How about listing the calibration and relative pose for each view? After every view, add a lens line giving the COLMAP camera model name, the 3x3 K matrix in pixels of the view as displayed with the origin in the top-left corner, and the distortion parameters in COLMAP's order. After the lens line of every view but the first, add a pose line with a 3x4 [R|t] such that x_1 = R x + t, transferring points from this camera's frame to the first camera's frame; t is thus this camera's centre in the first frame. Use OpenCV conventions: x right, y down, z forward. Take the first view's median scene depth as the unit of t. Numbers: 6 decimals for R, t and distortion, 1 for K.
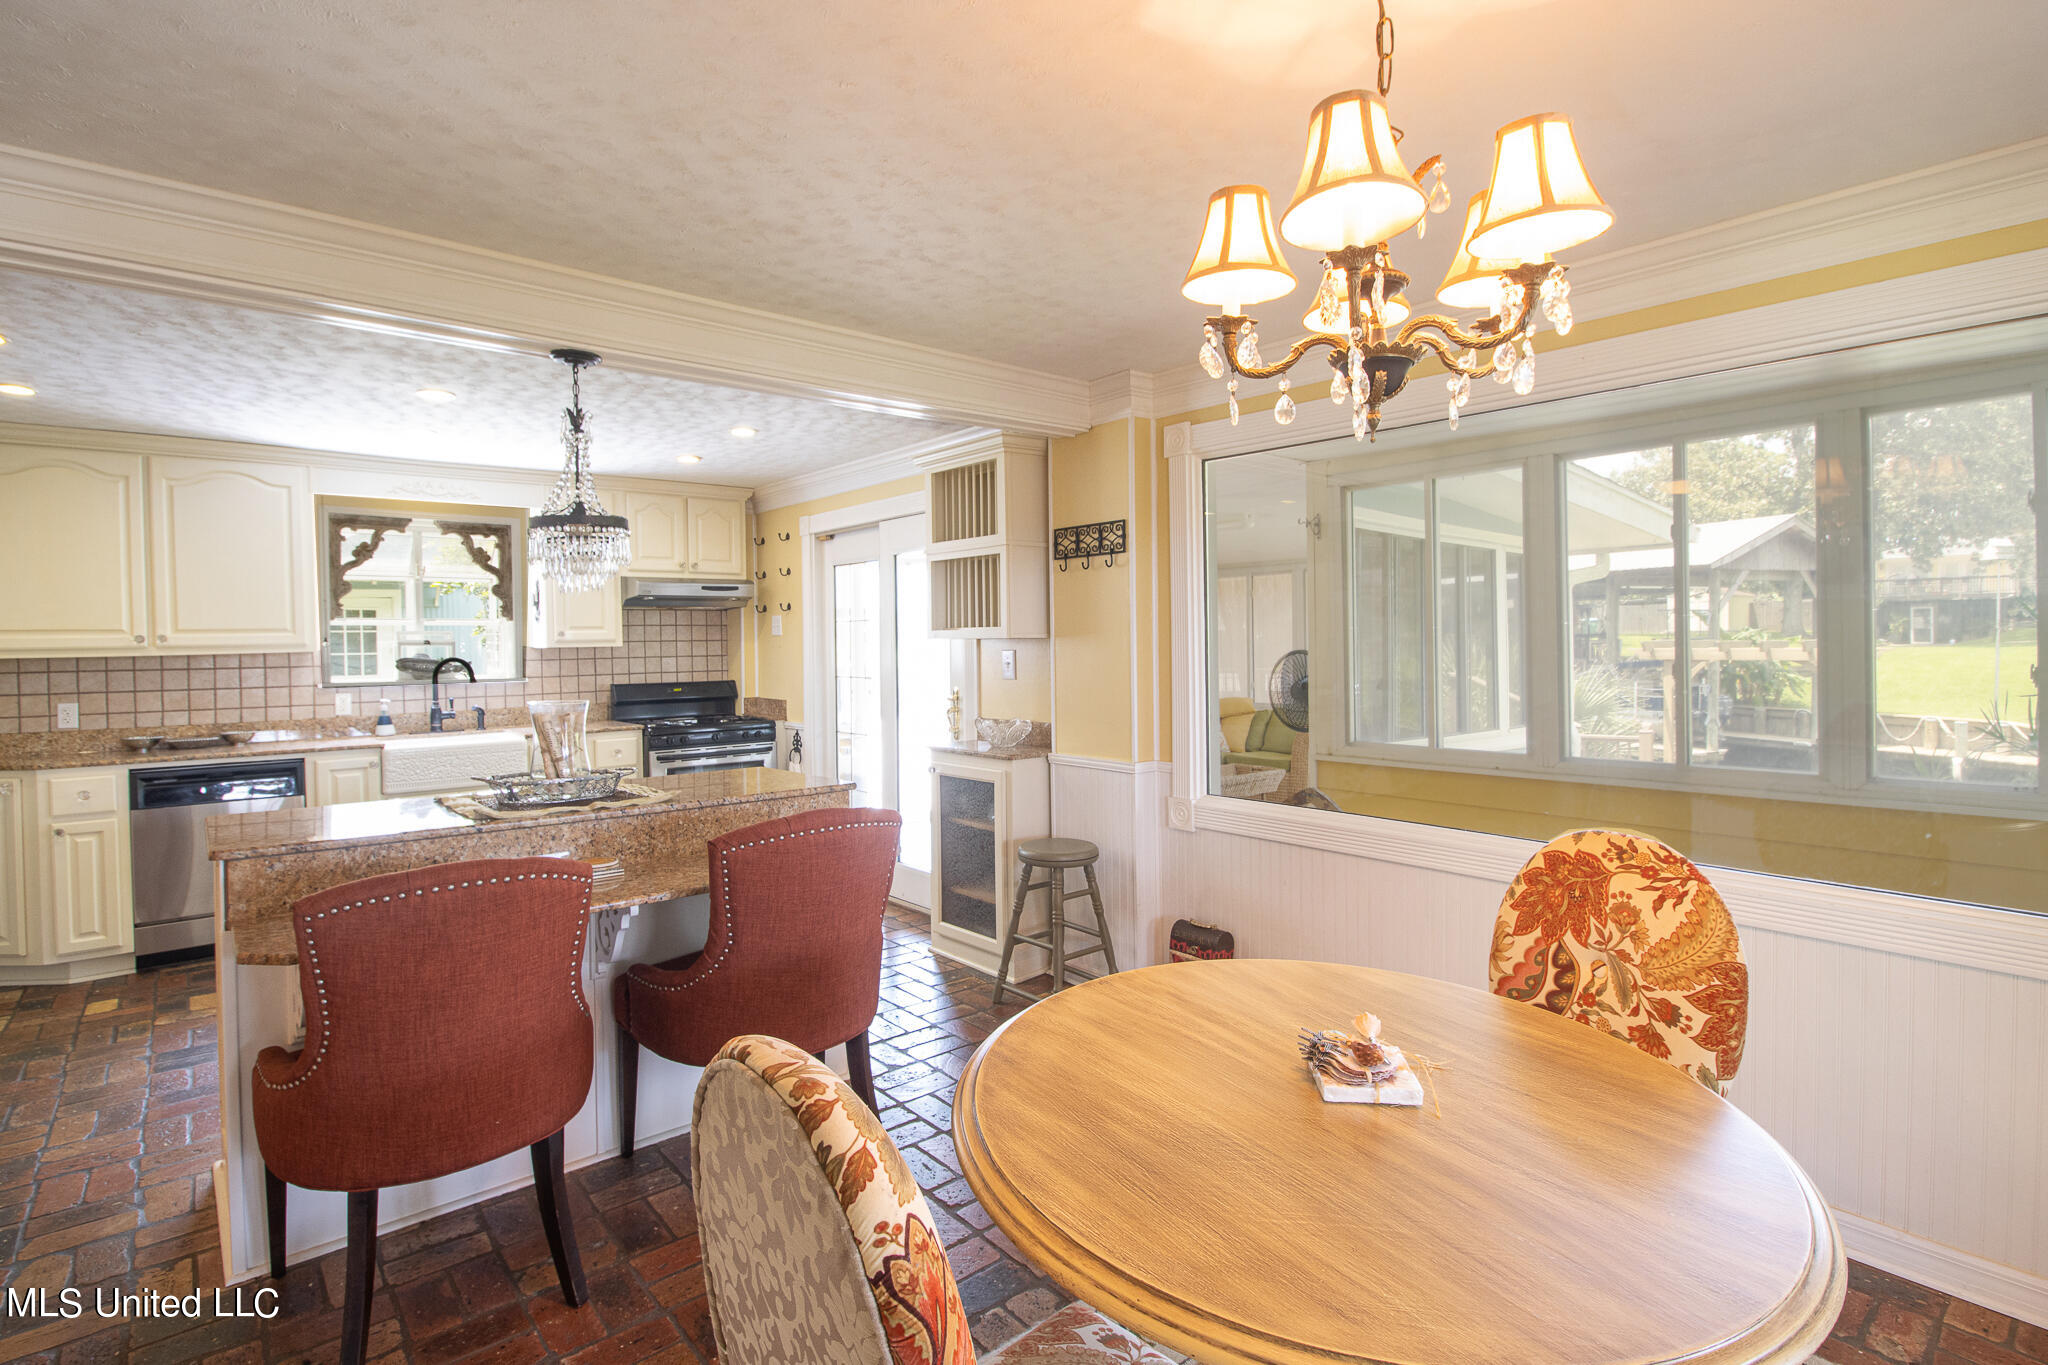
lens RADIAL K [[971.8, 0, 1018.7], [0, 971.8, 654.3], [0, 0, 1]] dist [0.004088, -0.014374]
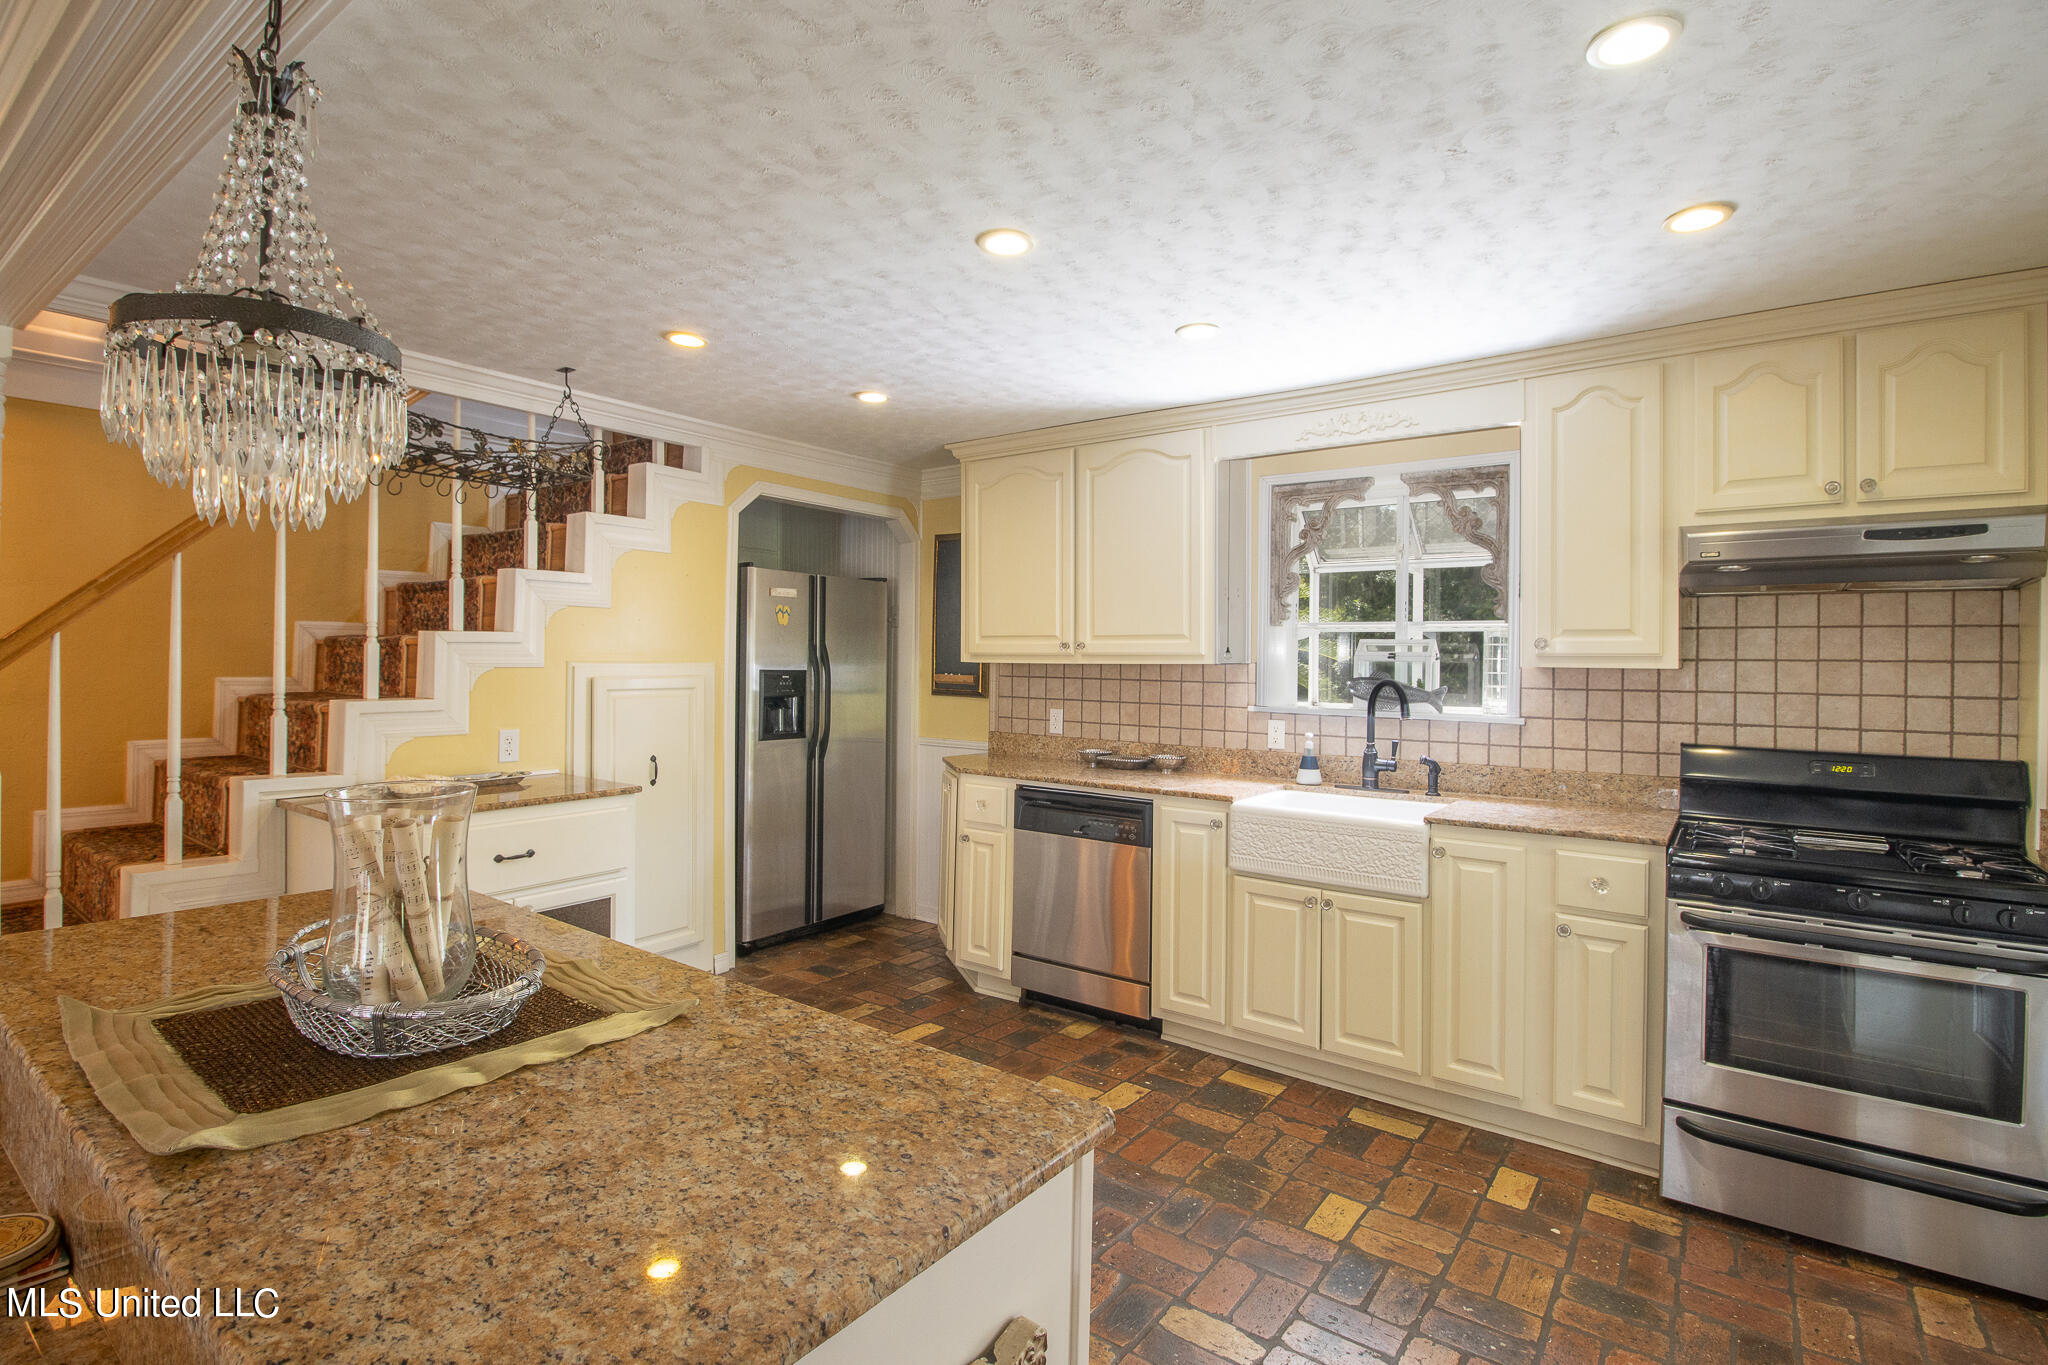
lens RADIAL K [[971.8, 0, 1018.7], [0, 971.8, 654.3], [0, 0, 1]] dist [0.004088, -0.014374]
pose [[0.229619, 0.013537, -0.973186, -0.003230], [-0.028131, 0.999578, 0.007267, -0.010707], [0.972874, 0.025708, 0.229903, 0.604053]]
